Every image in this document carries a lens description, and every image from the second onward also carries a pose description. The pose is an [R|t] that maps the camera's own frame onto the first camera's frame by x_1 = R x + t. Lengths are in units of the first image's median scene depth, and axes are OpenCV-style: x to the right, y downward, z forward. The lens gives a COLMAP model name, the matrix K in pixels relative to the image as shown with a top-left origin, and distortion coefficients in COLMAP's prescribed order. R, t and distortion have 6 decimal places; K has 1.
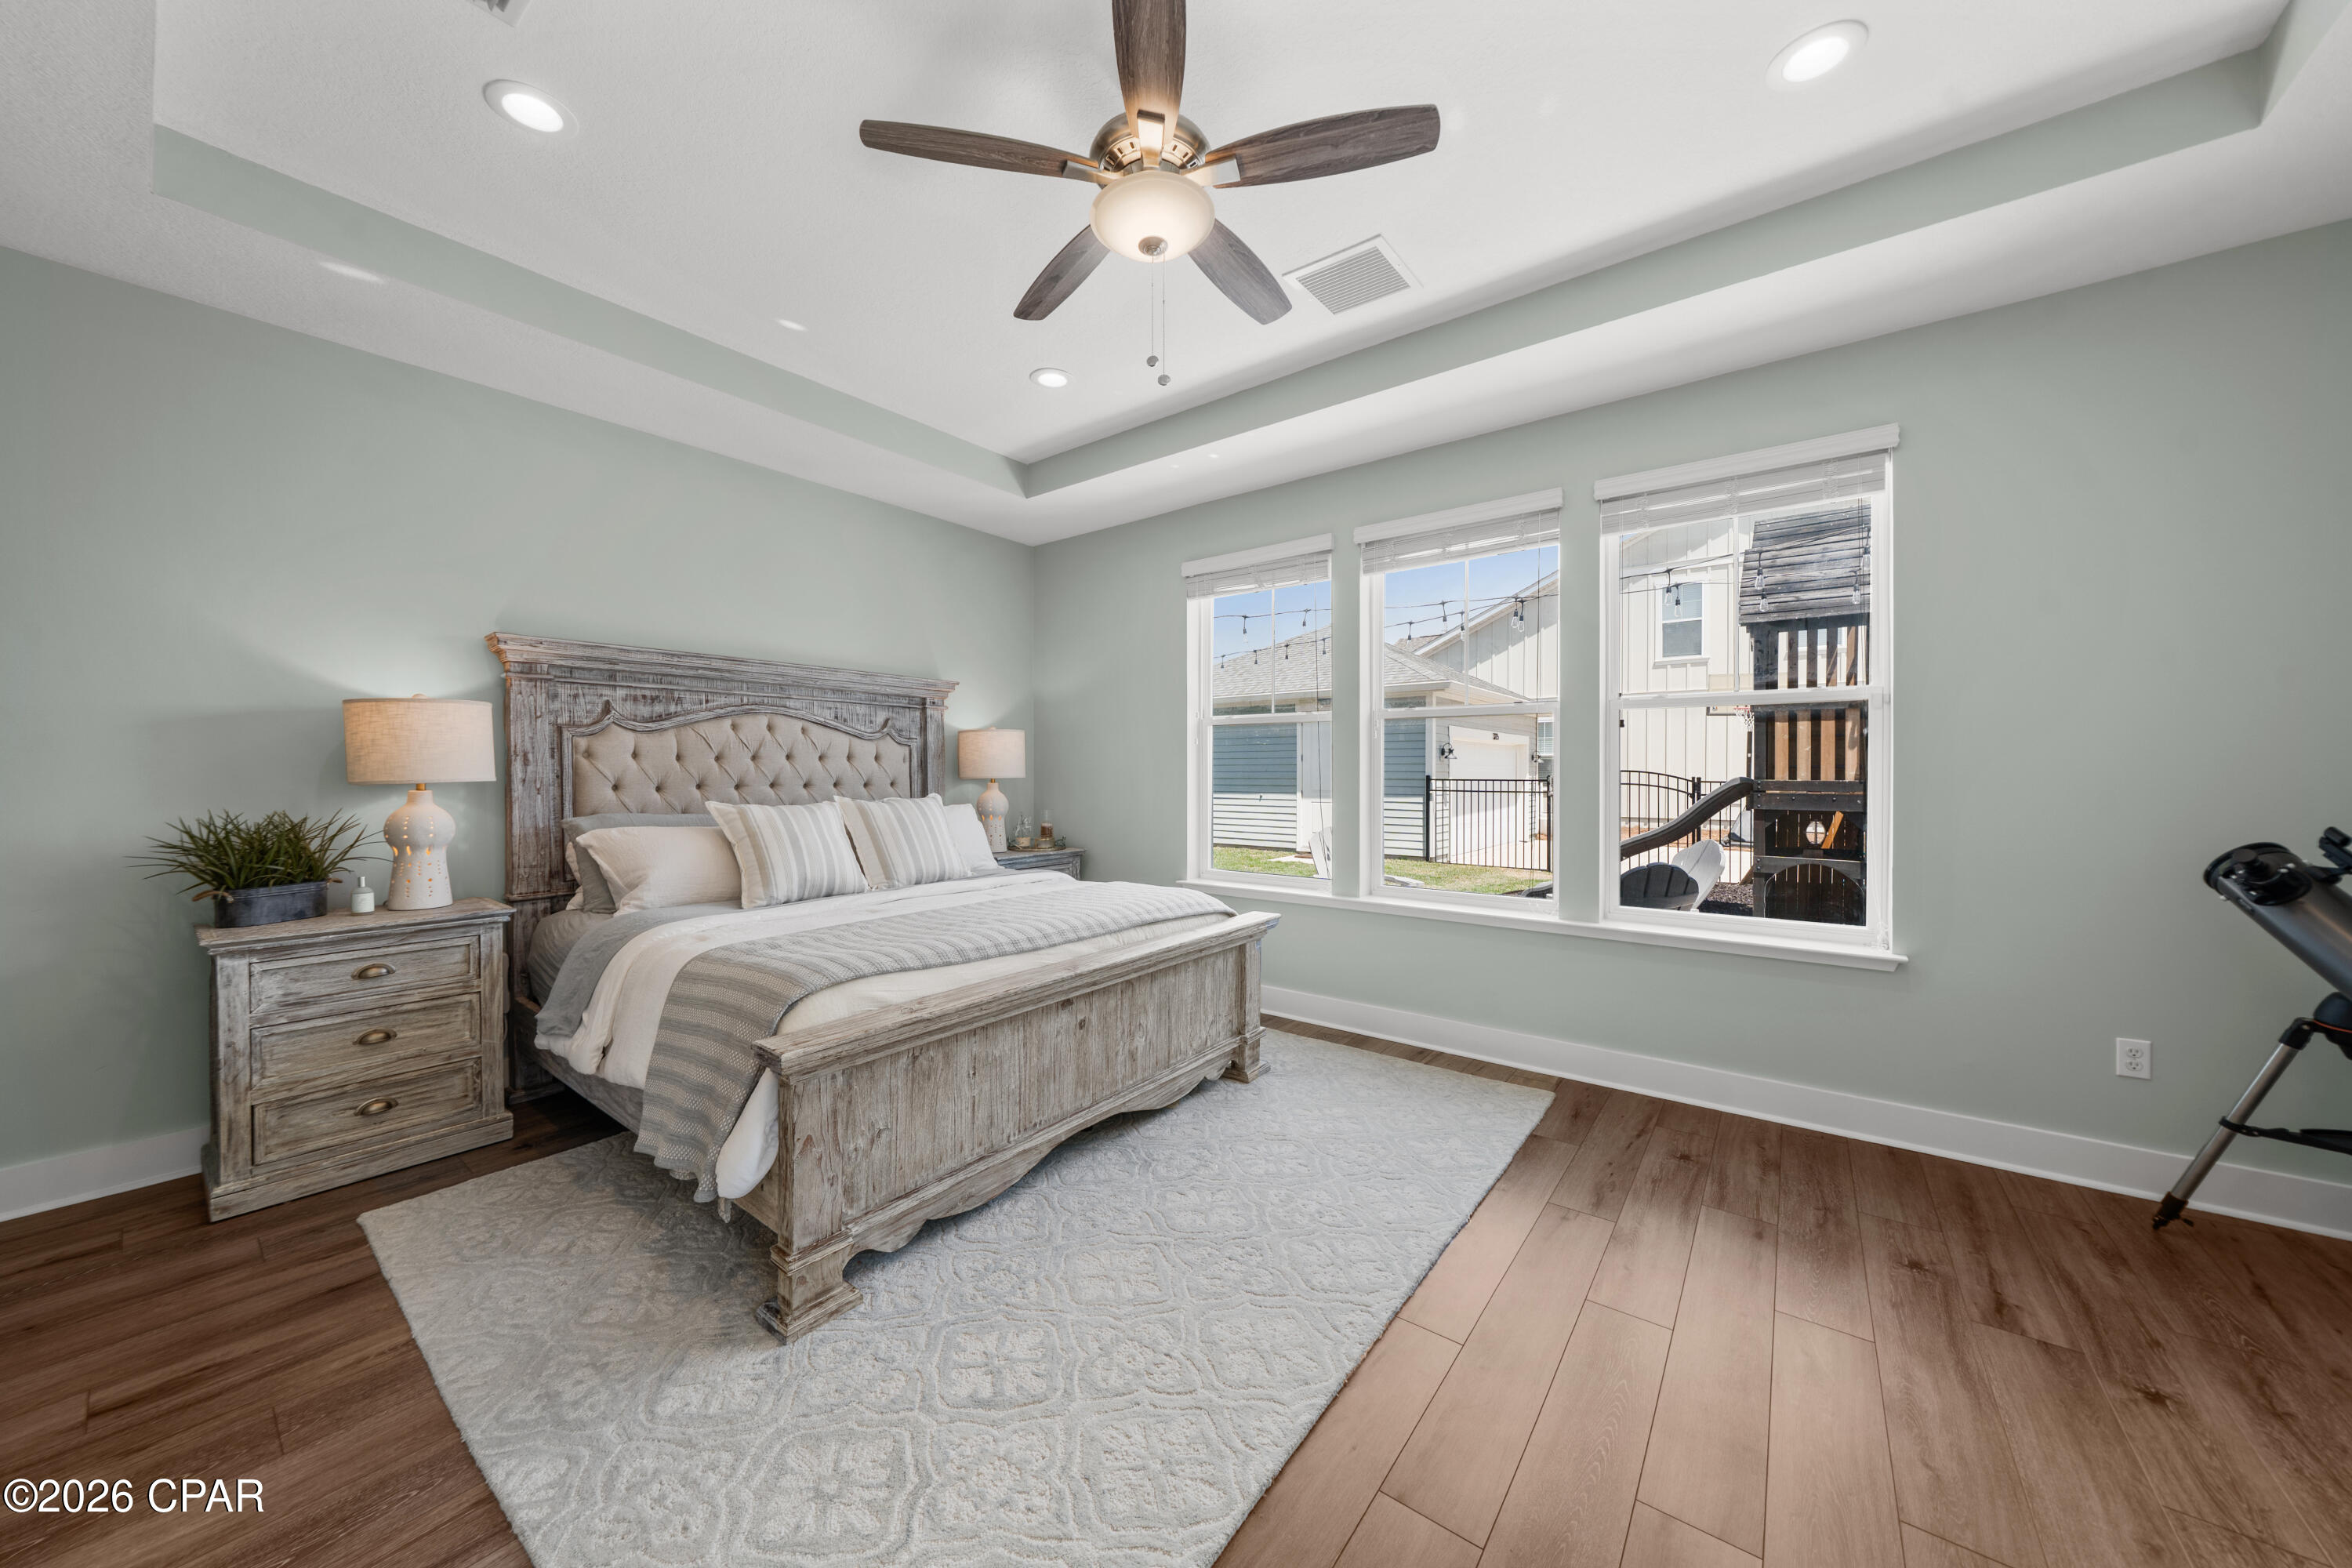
lens RADIAL K [[814.2, 0, 1170.5], [0, 814.2, 778.6], [0, 0, 1]] dist [-0.001916, -0.000125]
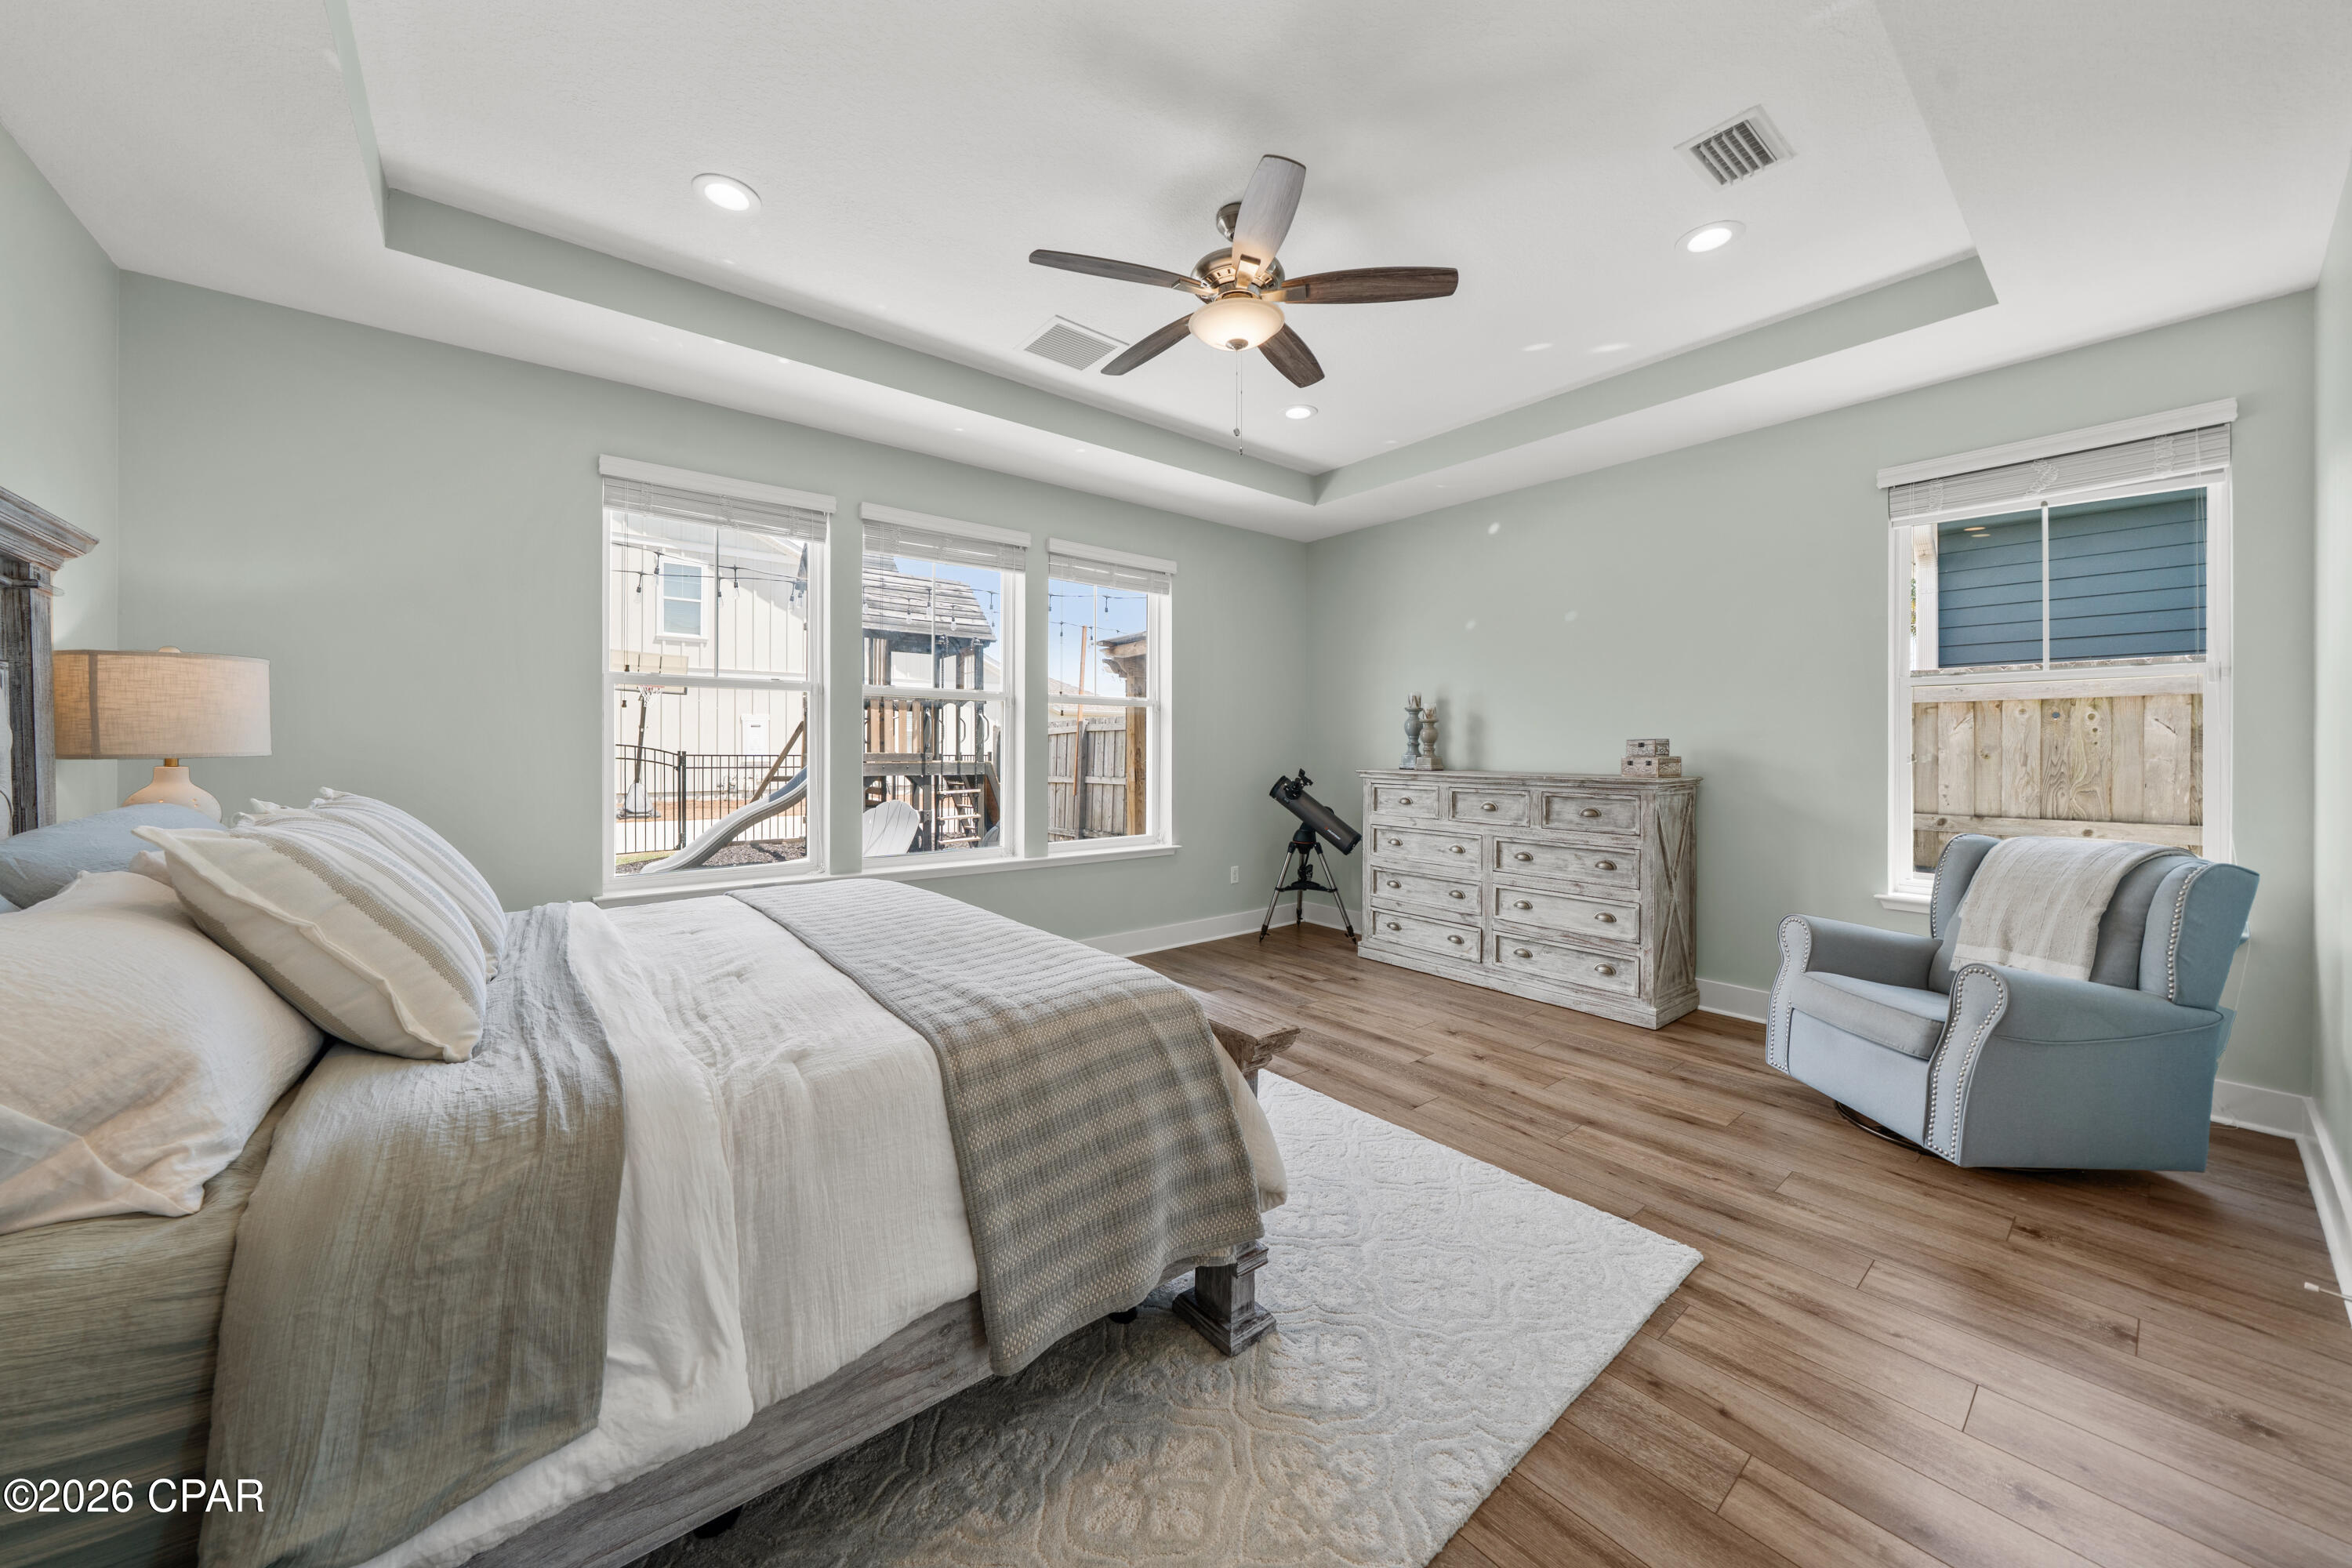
lens RADIAL K [[822.8, 0, 1170.1], [0, 822.8, 745.6], [0, 0, 1]] dist [0.000841, -0.000022]
pose [[0.231172, 0.002563, 0.972909, -1.028599], [0.005634, 0.999976, -0.003973, -0.005876], [-0.972897, 0.006400, 0.231152, 0.620251]]
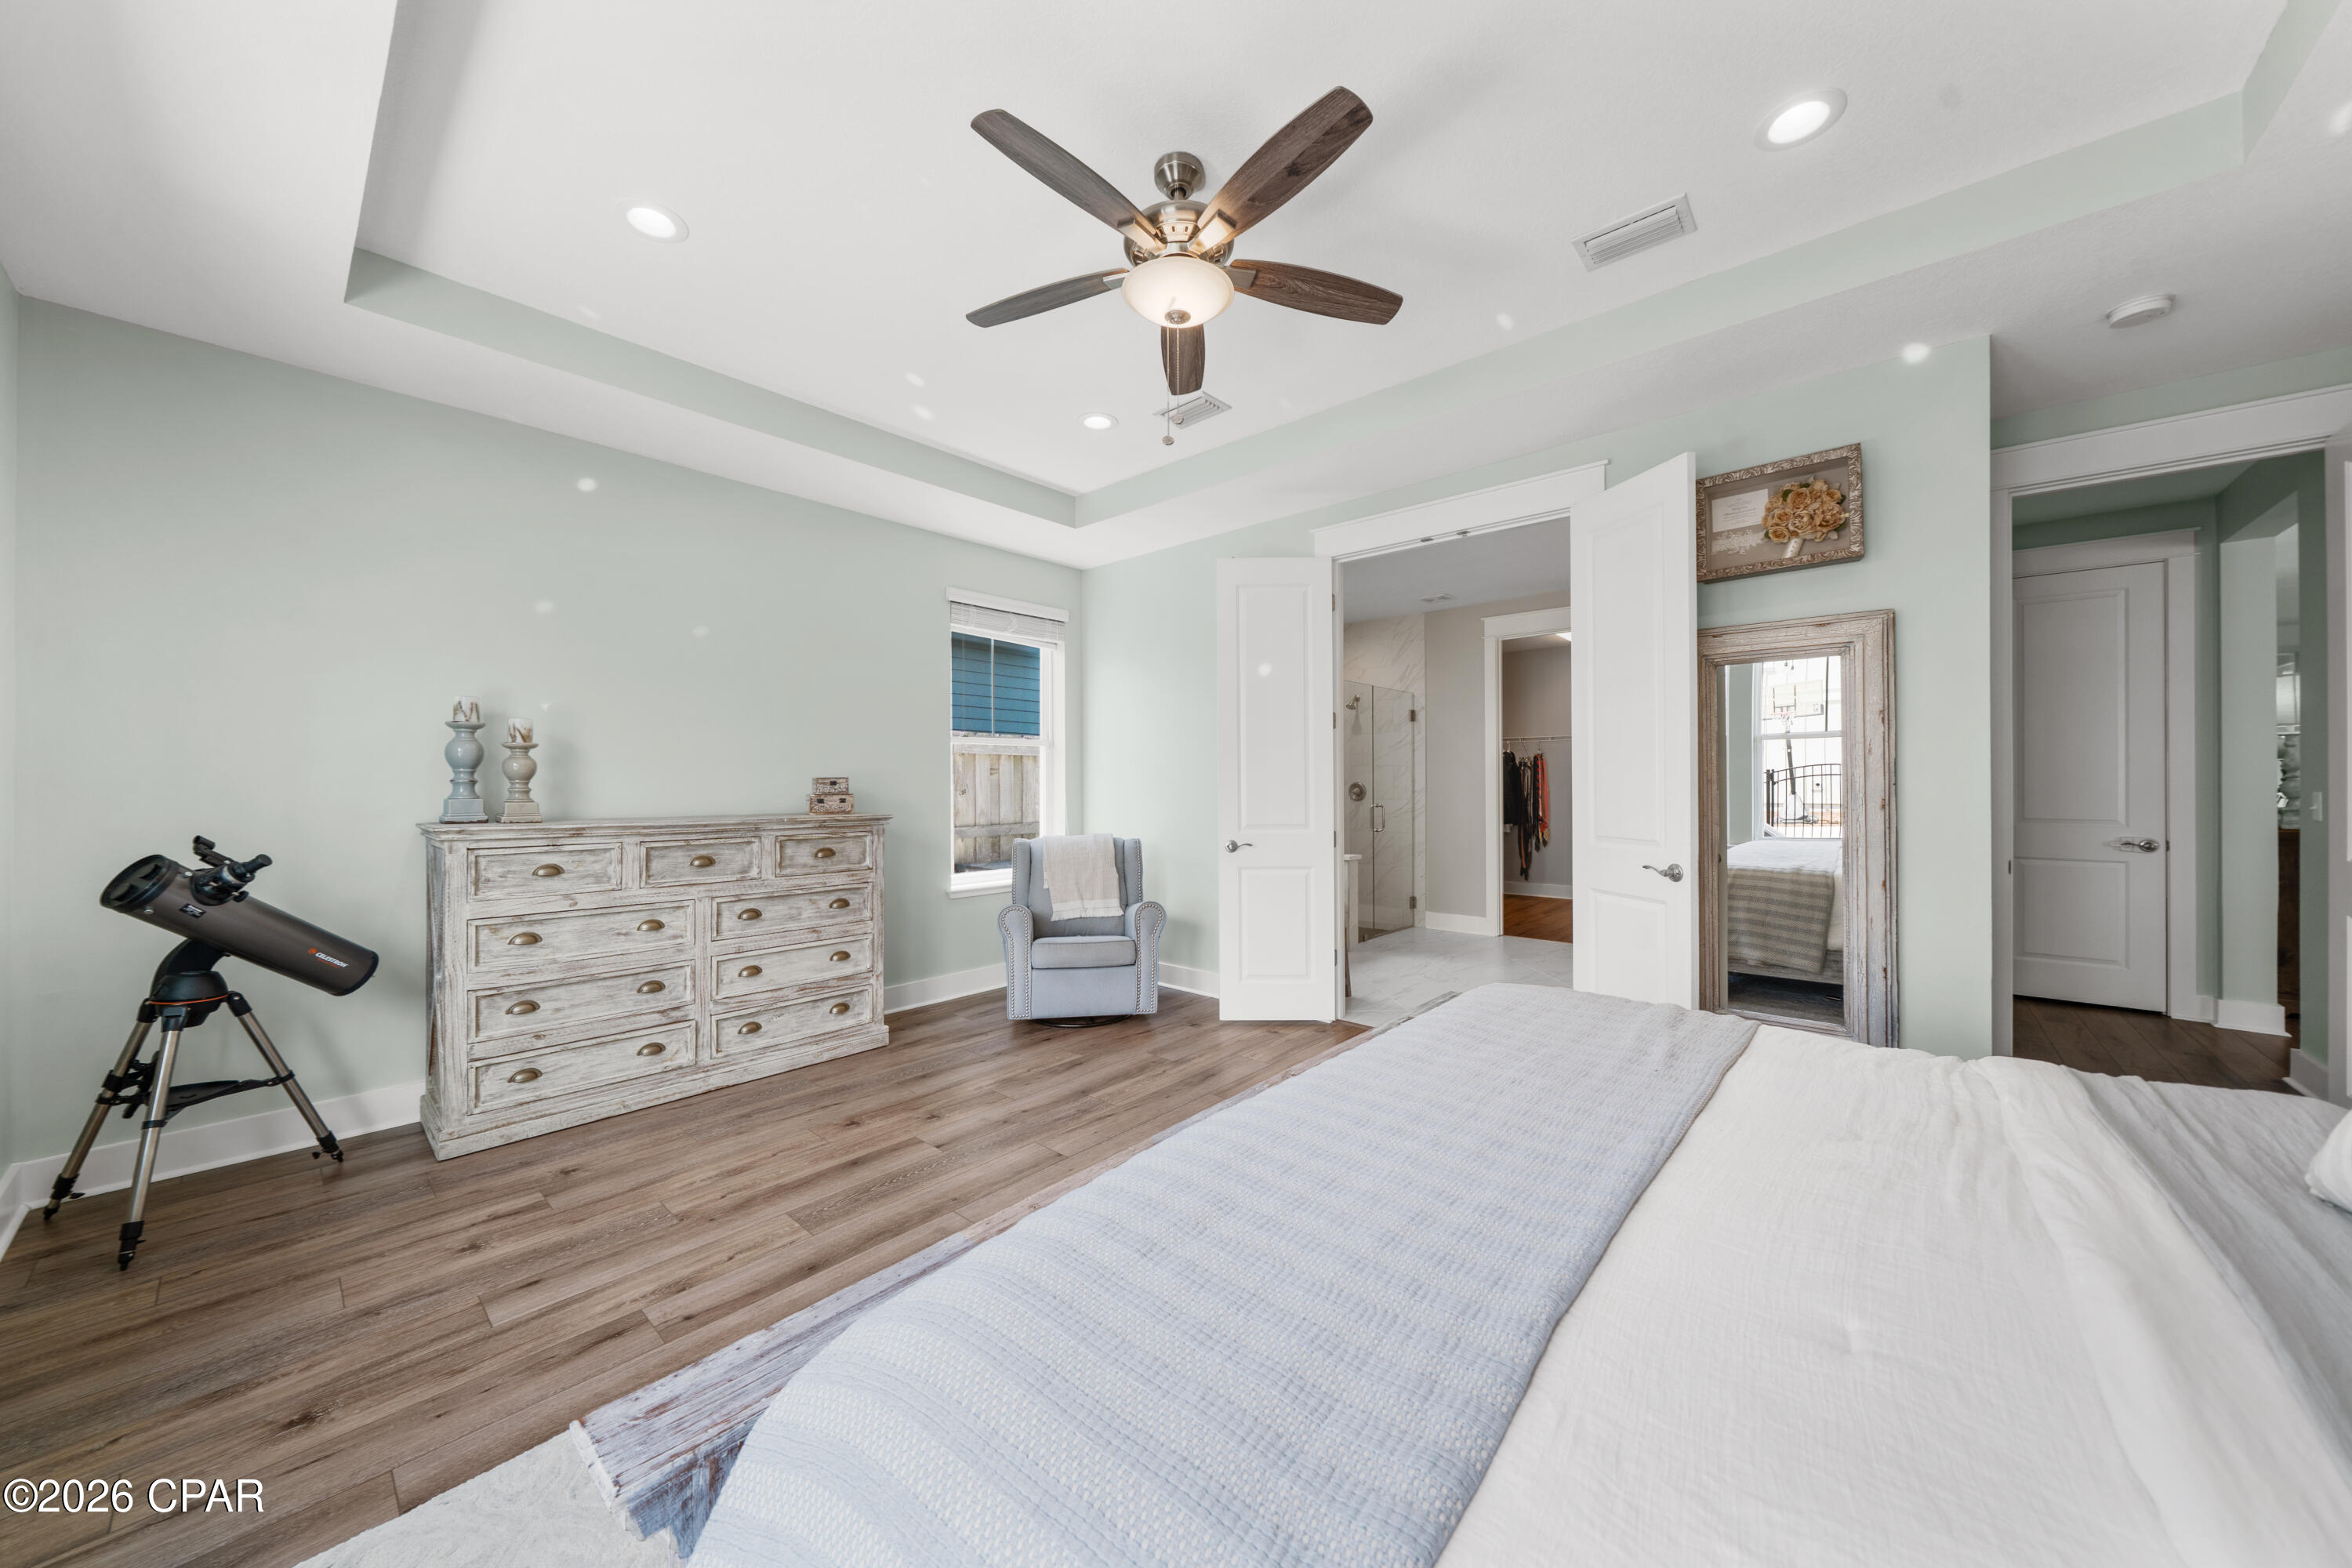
lens RADIAL K [[814.2, 0, 1170.5], [0, 814.2, 778.6], [0, 0, 1]] dist [-0.001916, -0.000125]
pose [[-0.997661, -0.000482, 0.068347, -0.068631], [-0.000169, 0.999989, 0.004588, -0.023438], [-0.068349, 0.004565, -0.997651, 1.641629]]
